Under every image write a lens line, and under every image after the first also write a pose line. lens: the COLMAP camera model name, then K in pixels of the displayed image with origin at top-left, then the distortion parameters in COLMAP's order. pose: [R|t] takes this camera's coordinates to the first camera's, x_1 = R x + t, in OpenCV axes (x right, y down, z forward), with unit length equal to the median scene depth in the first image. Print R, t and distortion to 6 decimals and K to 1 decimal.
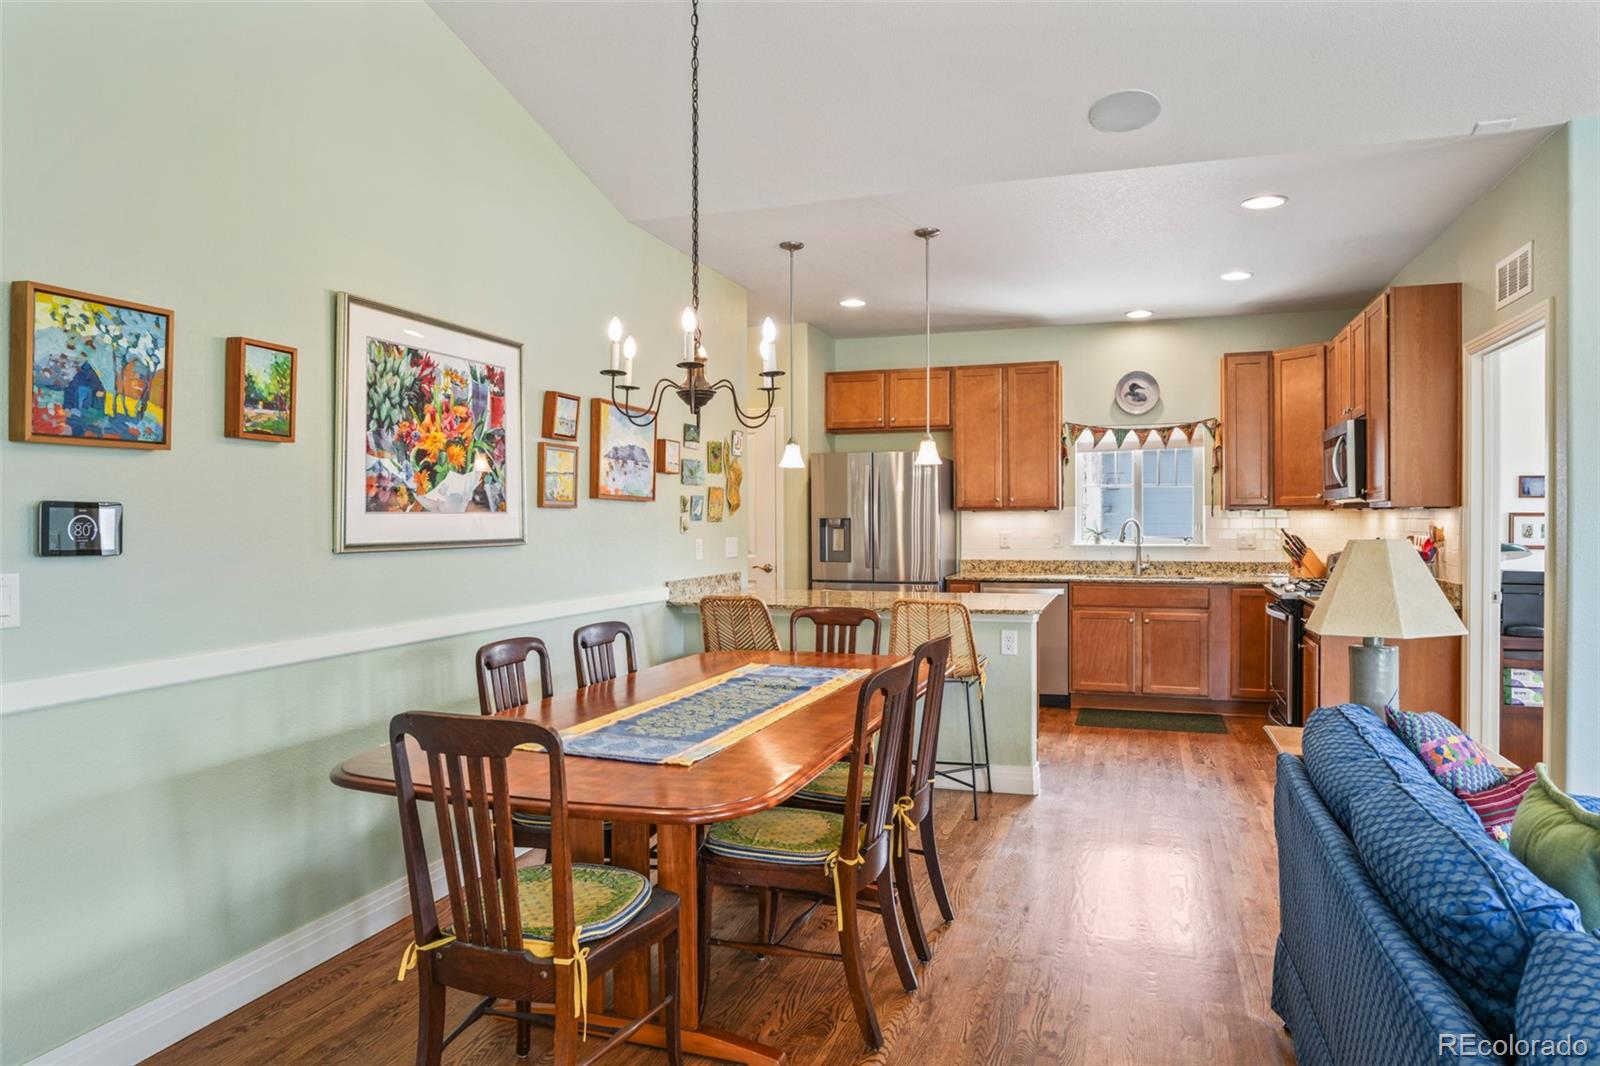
lens RADIAL K [[1005.9, 0, 800.9], [0, 1005.9, 526.3], [0, 0, 1]] dist [-0.060672, 0.054280]
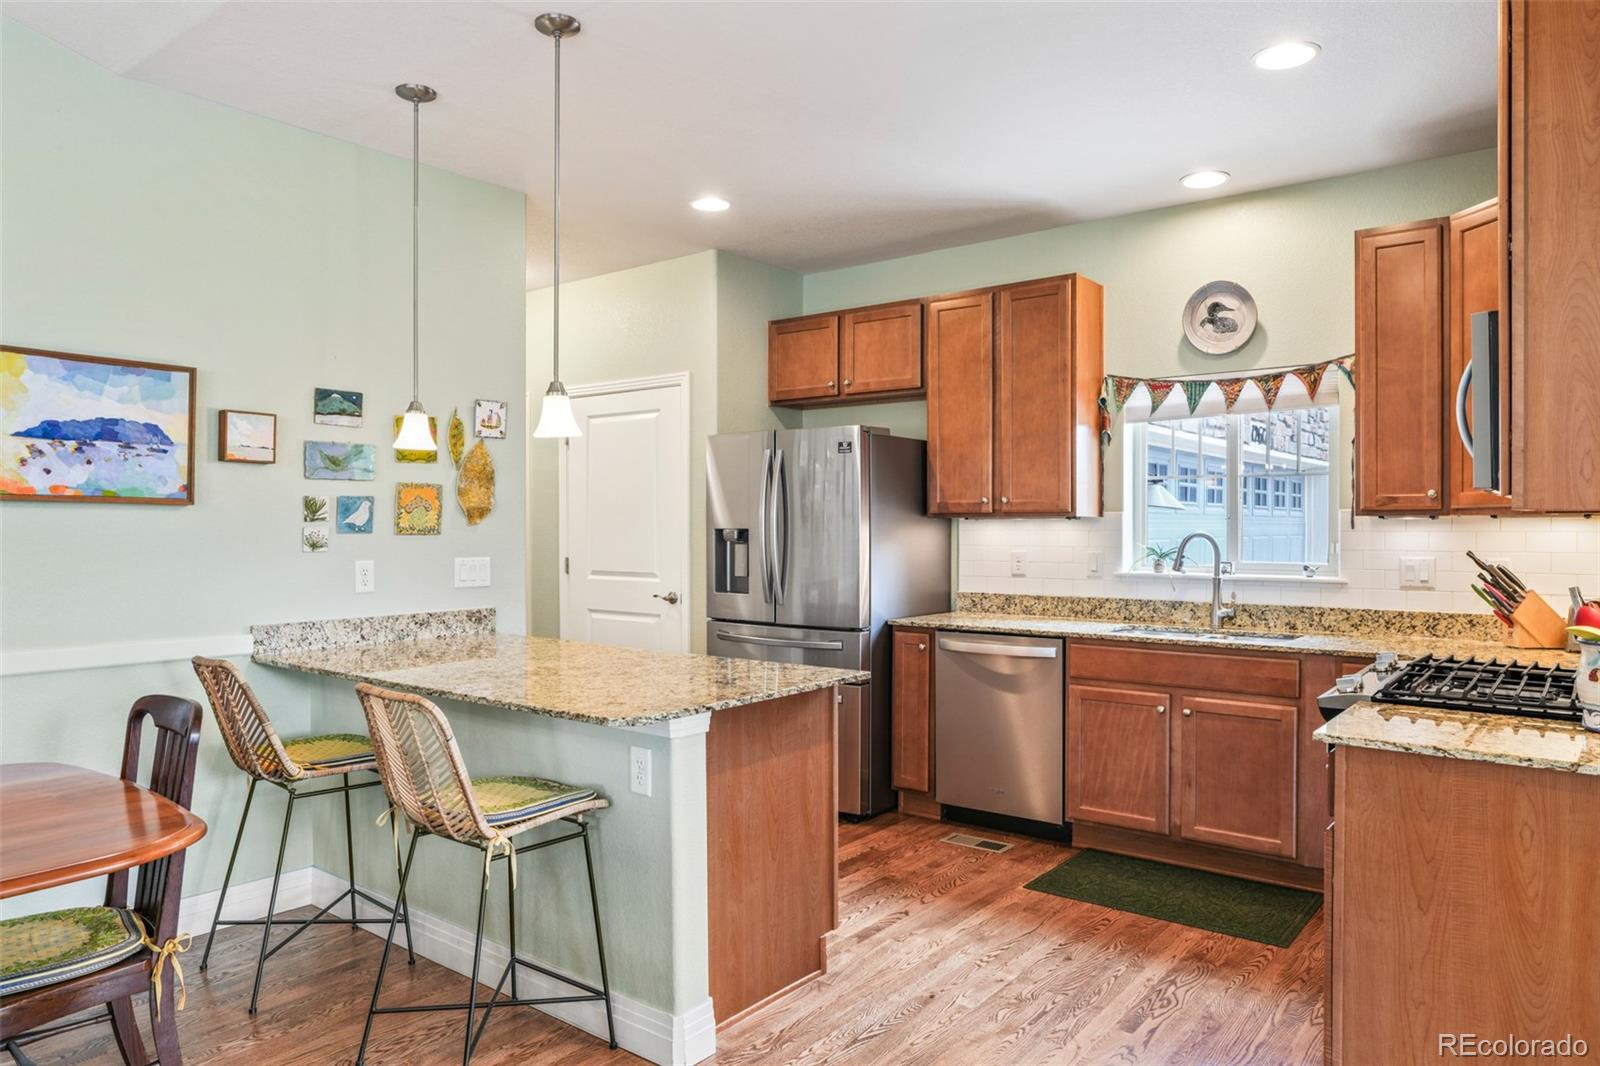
lens RADIAL K [[1046.4, 0, 796.8], [0, 1046.4, 533.5], [0, 0, 1]] dist [-0.030185, 0.005211]
pose [[0.941405, 0.005856, -0.337227, 0.338334], [-0.005387, 0.999983, 0.002326, -0.007150], [0.337234, -0.000373, 0.941421, 0.369240]]
